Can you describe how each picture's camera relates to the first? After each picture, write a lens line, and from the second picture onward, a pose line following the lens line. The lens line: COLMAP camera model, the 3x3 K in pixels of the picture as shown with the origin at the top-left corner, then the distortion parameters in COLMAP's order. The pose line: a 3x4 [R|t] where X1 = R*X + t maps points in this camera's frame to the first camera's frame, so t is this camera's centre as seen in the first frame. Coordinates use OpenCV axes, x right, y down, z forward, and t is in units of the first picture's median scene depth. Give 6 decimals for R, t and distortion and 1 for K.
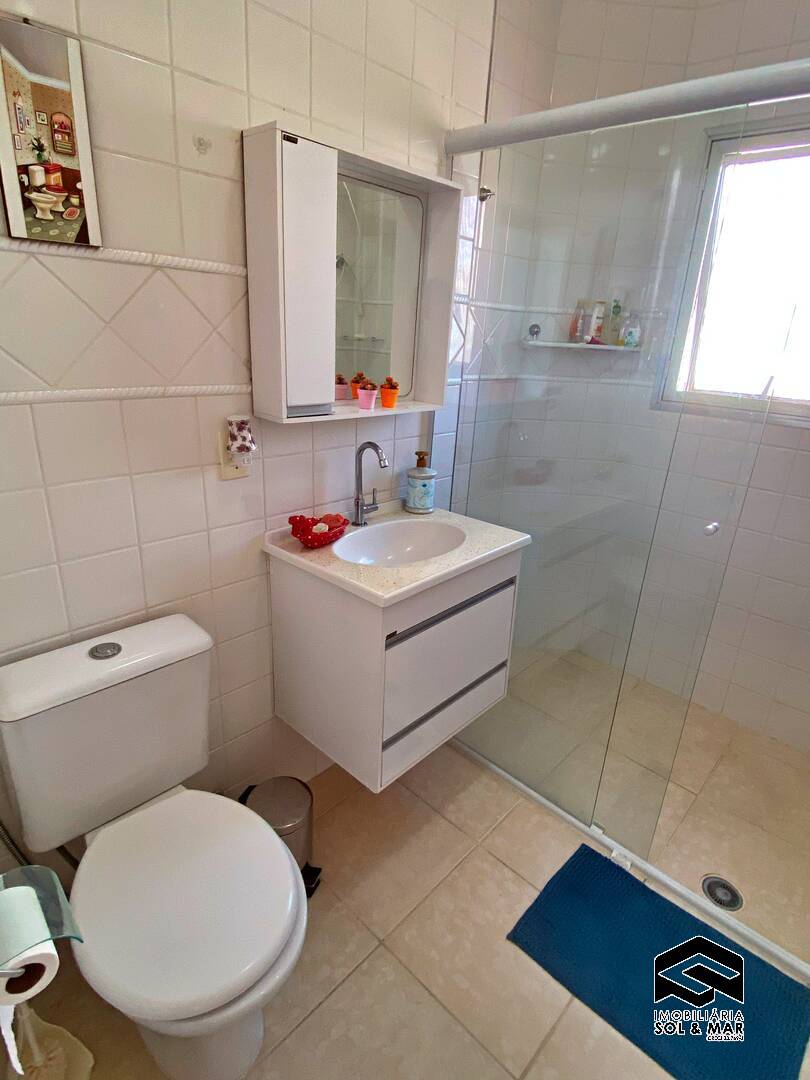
lens RADIAL K [[562.6, 0, 416.3], [0, 562.6, 537.1], [0, 0, 1]] dist [0.065112, -0.063791]
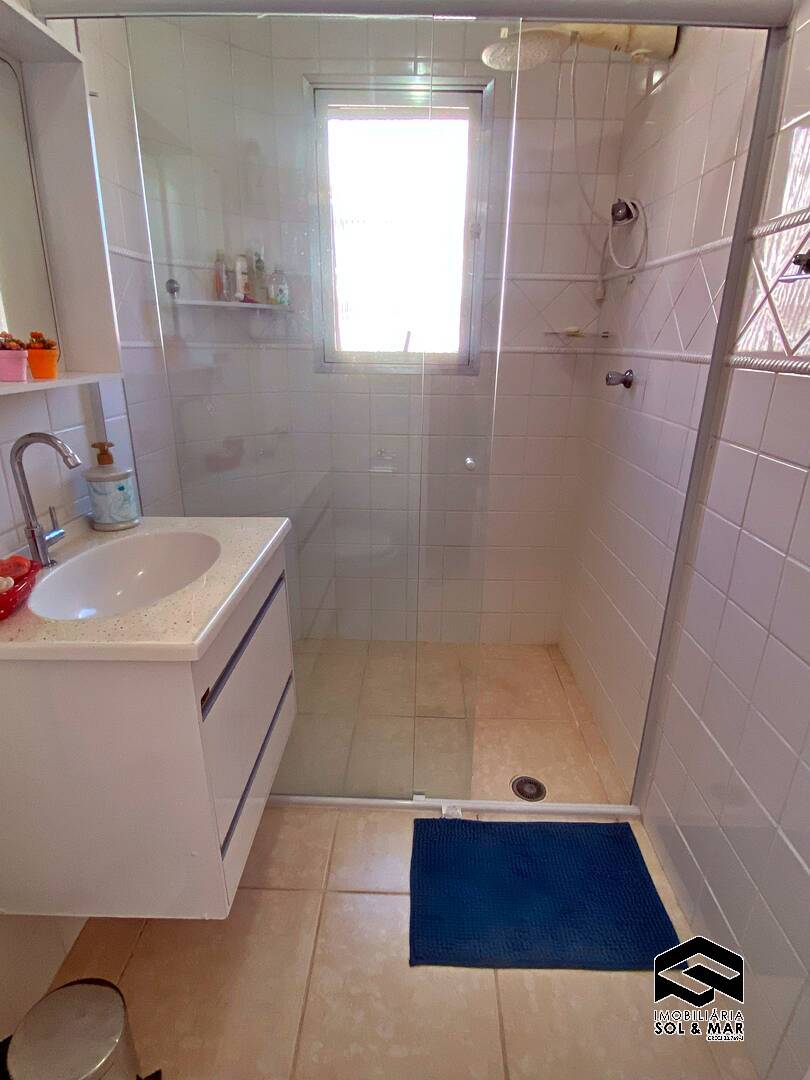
lens RADIAL K [[562.6, 0, 416.3], [0, 562.6, 537.1], [0, 0, 1]] dist [0.065112, -0.063791]
pose [[0.745066, -0.256910, 0.615528, -0.172963], [0.249841, 0.963153, 0.099581, -0.011658], [-0.618431, 0.079589, 0.781799, 0.219615]]
